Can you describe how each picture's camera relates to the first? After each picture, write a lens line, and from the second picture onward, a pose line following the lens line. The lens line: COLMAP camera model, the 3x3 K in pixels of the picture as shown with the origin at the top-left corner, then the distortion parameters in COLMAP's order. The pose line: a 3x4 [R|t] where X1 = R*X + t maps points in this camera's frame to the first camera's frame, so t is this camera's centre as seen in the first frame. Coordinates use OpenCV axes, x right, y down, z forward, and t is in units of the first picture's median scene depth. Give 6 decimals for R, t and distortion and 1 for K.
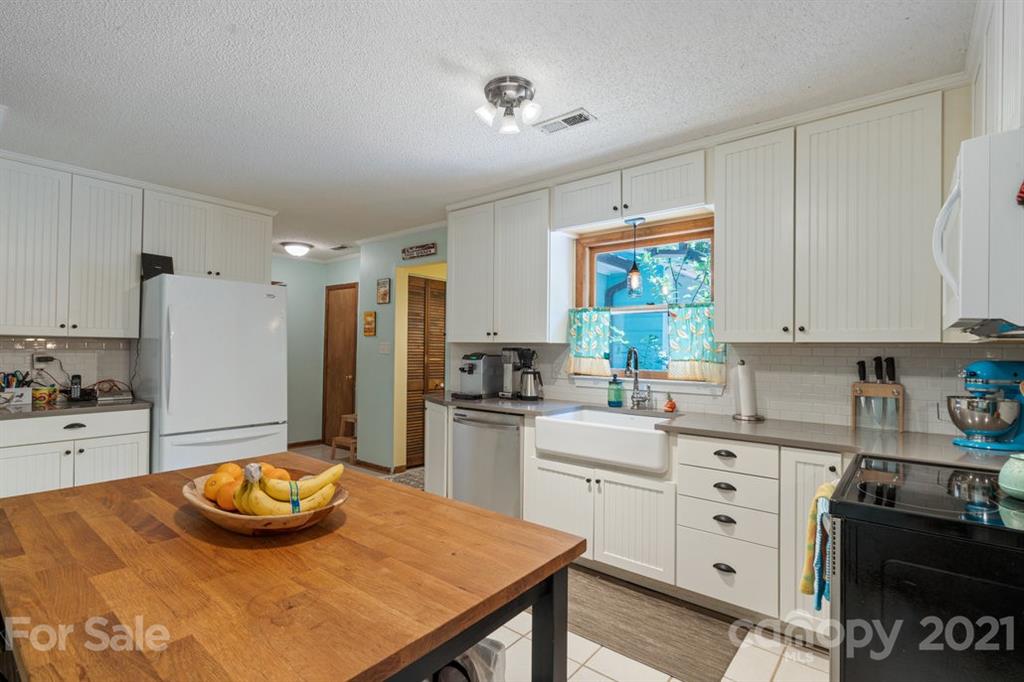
lens RADIAL K [[483.6, 0, 507.1], [0, 483.6, 344.7], [0, 0, 1]] dist [-0.002308, 0.000224]
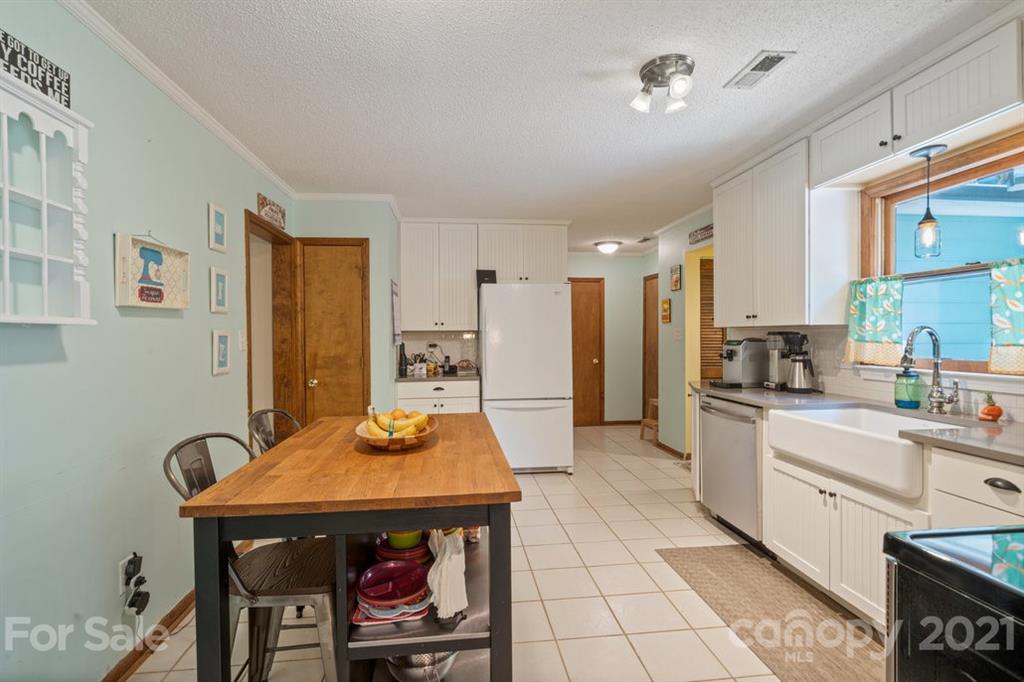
lens RADIAL K [[487.0, 0, 506.3], [0, 487.0, 342.1], [0, 0, 1]] dist [0.001401, 0.000567]
pose [[0.718920, -0.007091, -0.695057, 0.297702], [0.021500, 0.999696, 0.012040, 0.004809], [0.694760, -0.023599, 0.718854, 0.034213]]
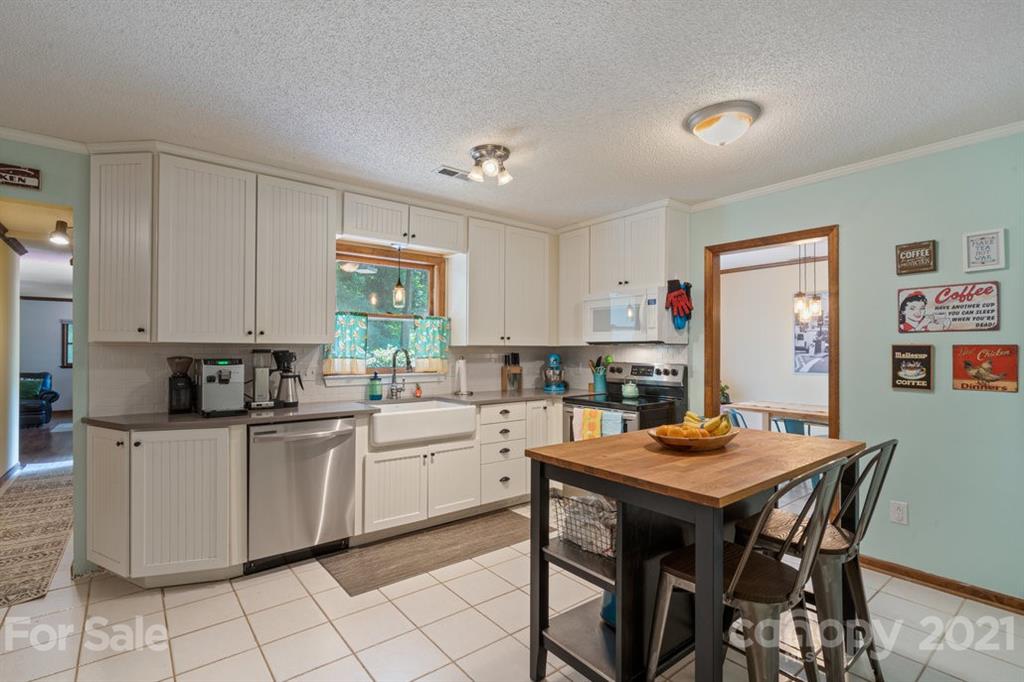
lens RADIAL K [[483.6, 0, 507.1], [0, 483.6, 344.7], [0, 0, 1]] dist [-0.002308, 0.000224]
pose [[0.205366, 0.000539, 0.978685, -0.830990], [-0.008233, 0.999965, 0.001177, -0.007053], [-0.978651, -0.008299, 0.205363, 0.449625]]
